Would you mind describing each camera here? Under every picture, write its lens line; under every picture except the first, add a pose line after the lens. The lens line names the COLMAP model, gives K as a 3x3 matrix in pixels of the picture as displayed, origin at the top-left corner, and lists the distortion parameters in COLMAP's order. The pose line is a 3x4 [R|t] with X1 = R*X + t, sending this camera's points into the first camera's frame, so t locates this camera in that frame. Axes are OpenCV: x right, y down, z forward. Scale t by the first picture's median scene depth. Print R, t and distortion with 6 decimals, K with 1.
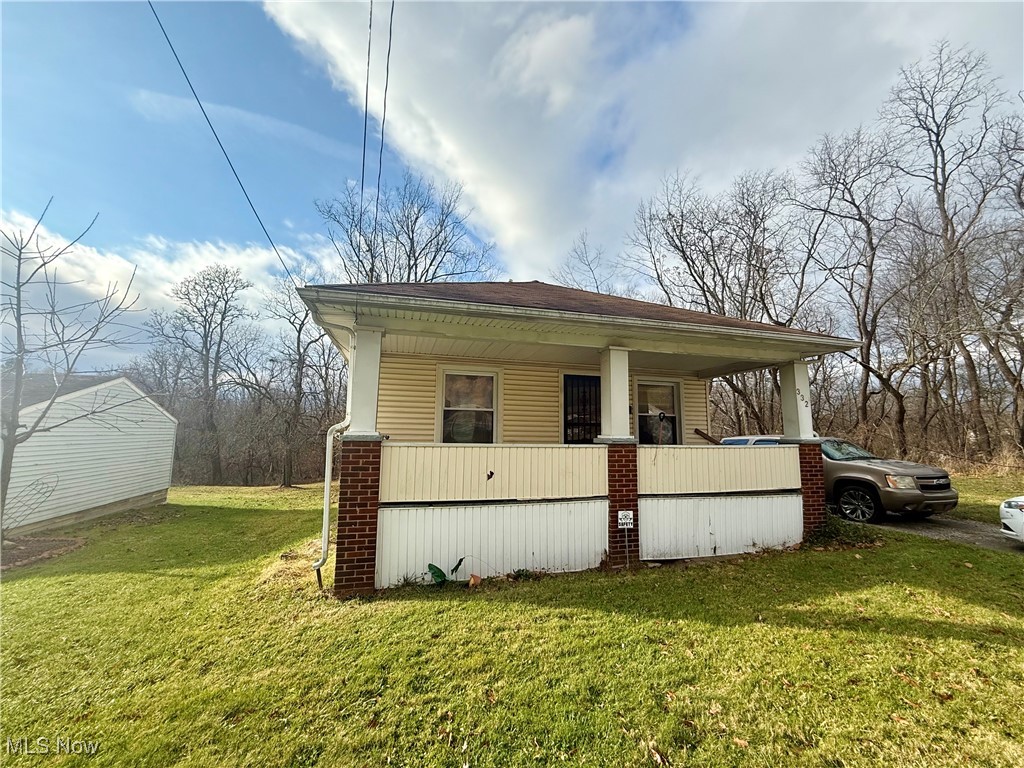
lens RADIAL K [[411.8, 0, 512.0], [0, 411.8, 384.0], [0, 0, 1]] dist [-0.029129, -0.000019]
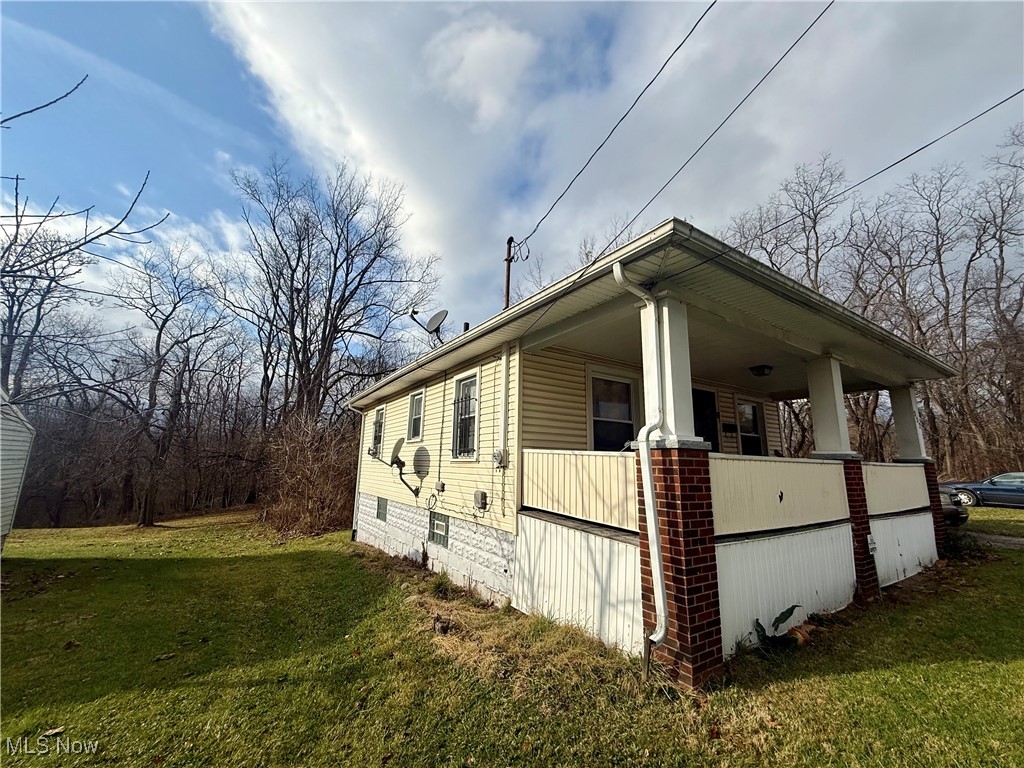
lens RADIAL K [[412.3, 0, 510.7], [0, 412.3, 409.1], [0, 0, 1]] dist [0.009760, -0.000149]
pose [[0.962070, 0.038064, 0.270135, -0.258186], [-0.037551, 0.999270, -0.007067, 0.025959], [-0.270206, -0.003345, 0.962797, 0.121392]]
